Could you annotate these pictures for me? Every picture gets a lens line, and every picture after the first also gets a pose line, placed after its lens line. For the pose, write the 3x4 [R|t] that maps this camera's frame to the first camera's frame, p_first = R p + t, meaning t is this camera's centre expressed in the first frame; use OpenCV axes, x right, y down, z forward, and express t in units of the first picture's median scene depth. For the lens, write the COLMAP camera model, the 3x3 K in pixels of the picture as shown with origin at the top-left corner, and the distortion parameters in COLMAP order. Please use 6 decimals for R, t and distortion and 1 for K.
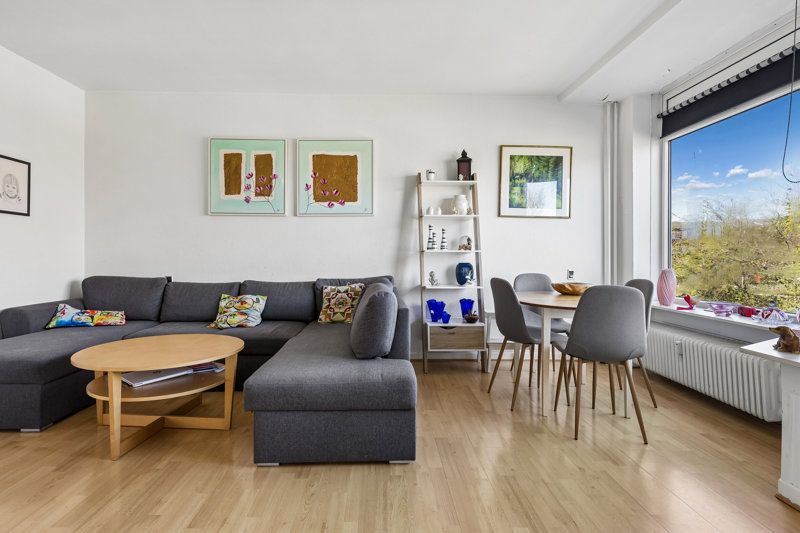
lens RADIAL K [[418.2, 0, 391.4], [0, 418.2, 254.4], [0, 0, 1]] dist [0.000505, -0.000387]
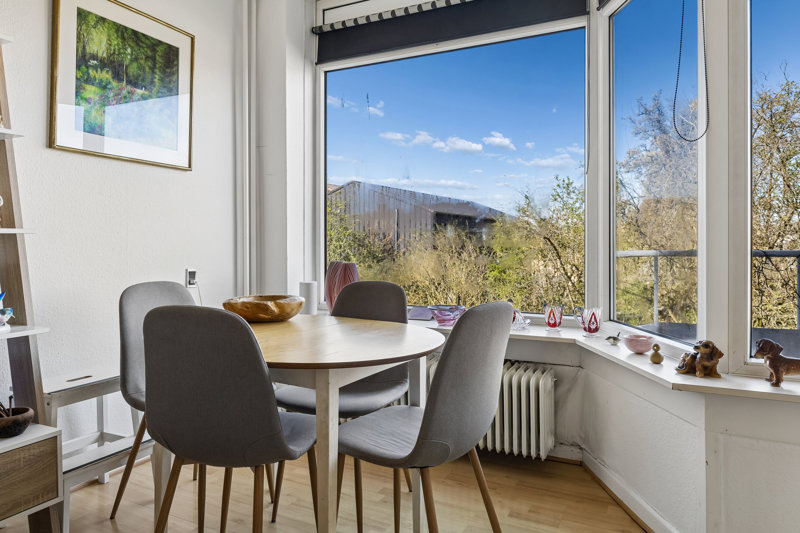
lens RADIAL K [[543.2, 0, 401.3], [0, 543.2, 244.7], [0, 0, 1]] dist [-0.006581, -0.000522]
pose [[0.470278, -0.007386, 0.882488, -0.051829], [0.000604, 0.999967, 0.008047, 0.000735], [-0.882518, -0.003252, 0.470267, 0.469905]]
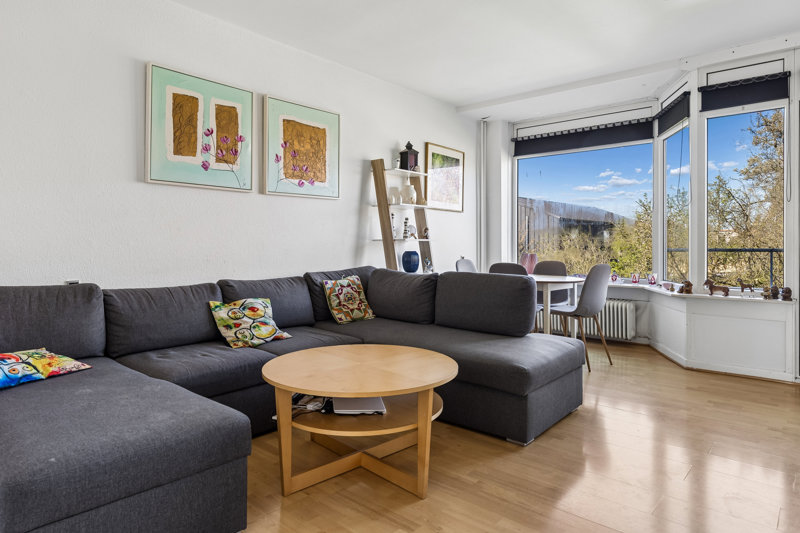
lens RADIAL K [[482.0, 0, 401.0], [0, 482.0, 244.9], [0, 0, 1]] dist [0.001033, -0.003501]
pose [[0.674596, -0.004995, 0.738170, -0.738178], [-0.000408, 0.999974, 0.007139, -0.003558], [-0.738187, -0.005117, 0.674577, 0.216199]]
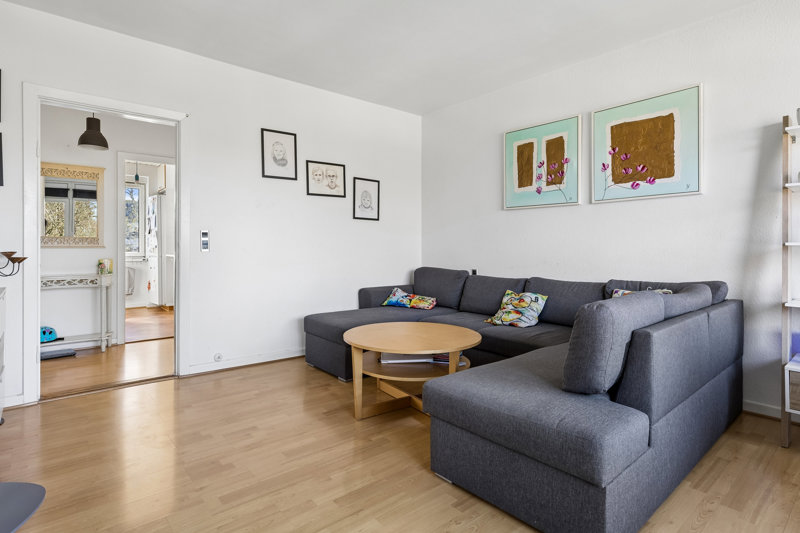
lens RADIAL K [[418.2, 0, 402.6], [0, 418.2, 248.1], [0, 0, 1]] dist [0.000505, -0.000387]
pose [[0.632733, -0.001567, -0.774369, 0.188441], [-0.000674, 0.999996, -0.002574, 0.000102], [0.774370, 0.002151, 0.632730, 0.181082]]
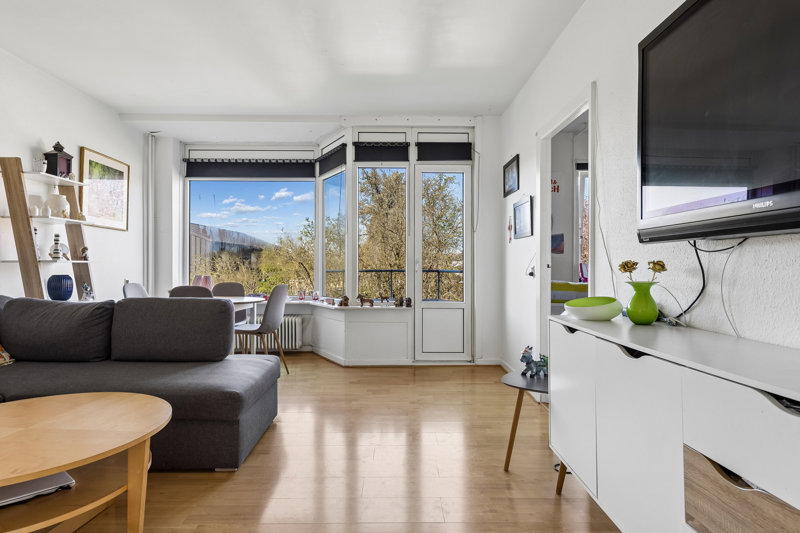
lens RADIAL K [[442.5, 0, 392.3], [0, 442.5, 262.4], [0, 0, 1]] dist [0.016093, -0.002371]
pose [[0.024341, 0.004265, 0.999695, -0.735423], [-0.004114, 0.999983, -0.004166, -0.004240], [-0.999695, -0.004011, 0.024358, 0.305553]]
